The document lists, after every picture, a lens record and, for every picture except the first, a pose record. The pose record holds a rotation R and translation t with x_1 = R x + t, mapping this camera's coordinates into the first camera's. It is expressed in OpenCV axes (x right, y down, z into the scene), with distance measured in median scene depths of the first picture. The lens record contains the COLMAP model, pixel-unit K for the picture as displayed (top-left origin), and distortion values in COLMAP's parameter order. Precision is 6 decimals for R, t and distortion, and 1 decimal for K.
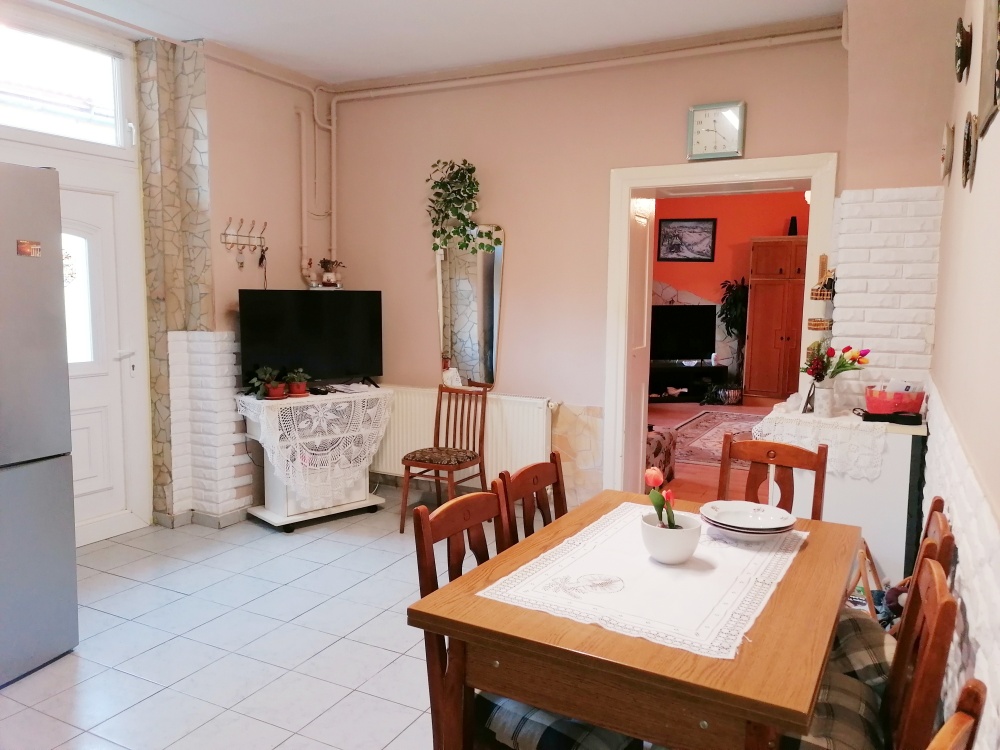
lens RADIAL K [[759.1, 0, 505.0], [0, 759.1, 372.2], [0, 0, 1]] dist [0.034711, -0.006795]
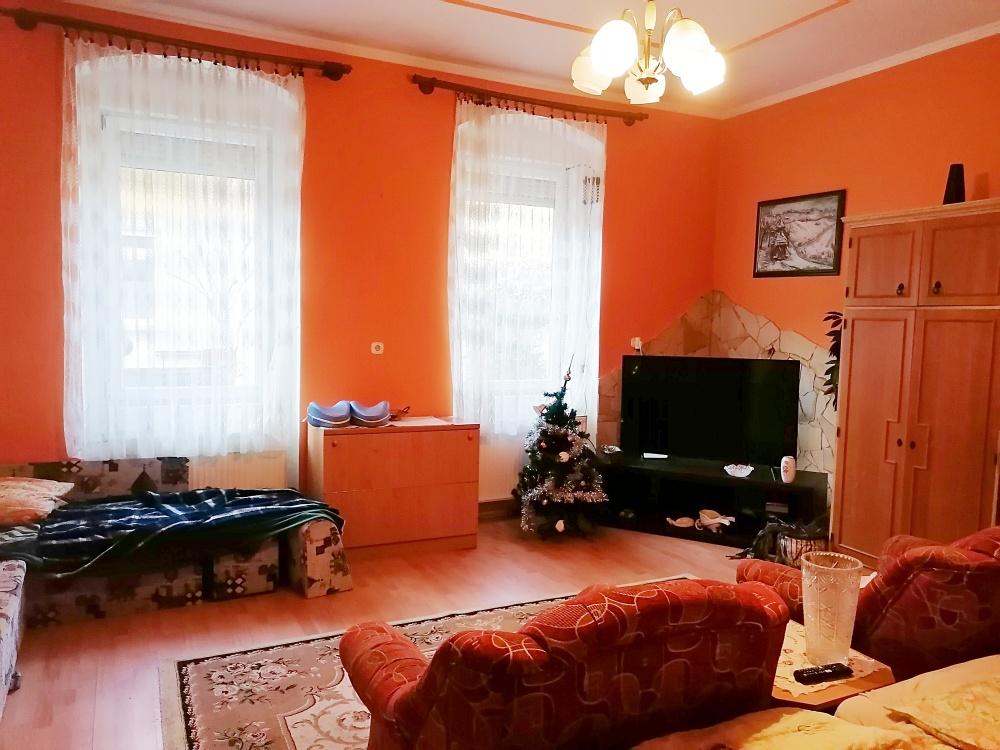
lens RADIAL K [[759.1, 0, 505.0], [0, 759.1, 372.2], [0, 0, 1]] dist [0.034711, -0.006795]
pose [[0.802793, 0.045331, -0.594532, 0.412418], [-0.072750, 0.997103, -0.022209, -0.054565], [0.591803, 0.061082, 0.803765, 0.476853]]
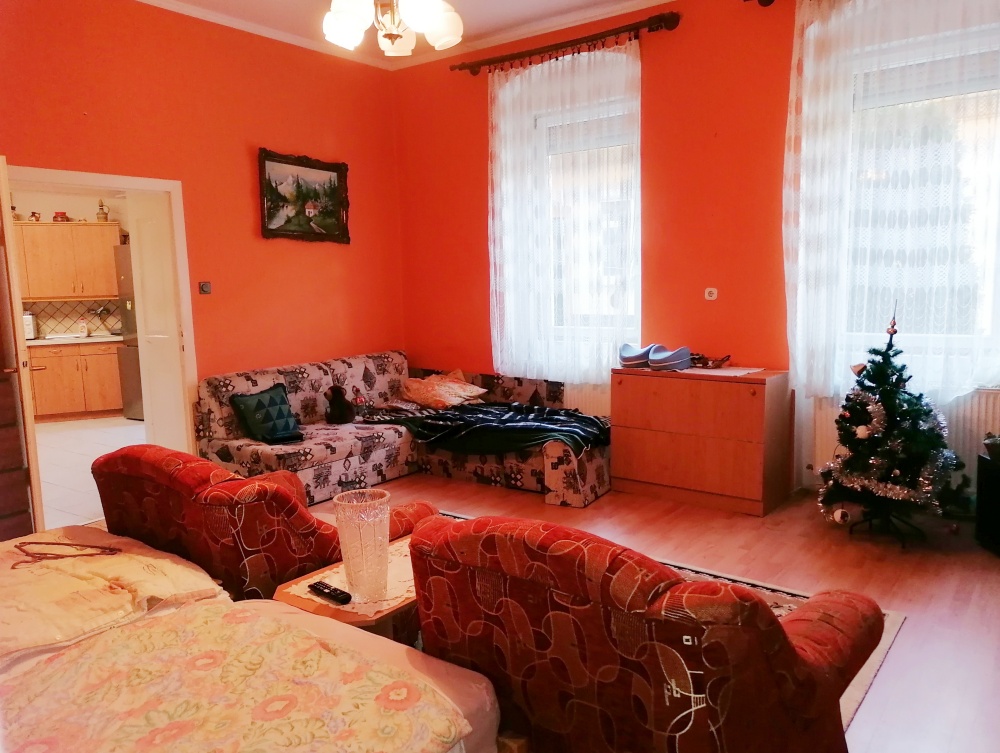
lens RADIAL K [[774.3, 0, 500.0], [0, 774.3, 376.5], [0, 0, 1]] dist [0.035269, -0.002587]
pose [[-0.175547, 0.121460, -0.976950, 0.569991], [-0.080677, 0.987247, 0.137237, -0.081114], [0.981160, 0.102909, -0.163509, 0.789701]]
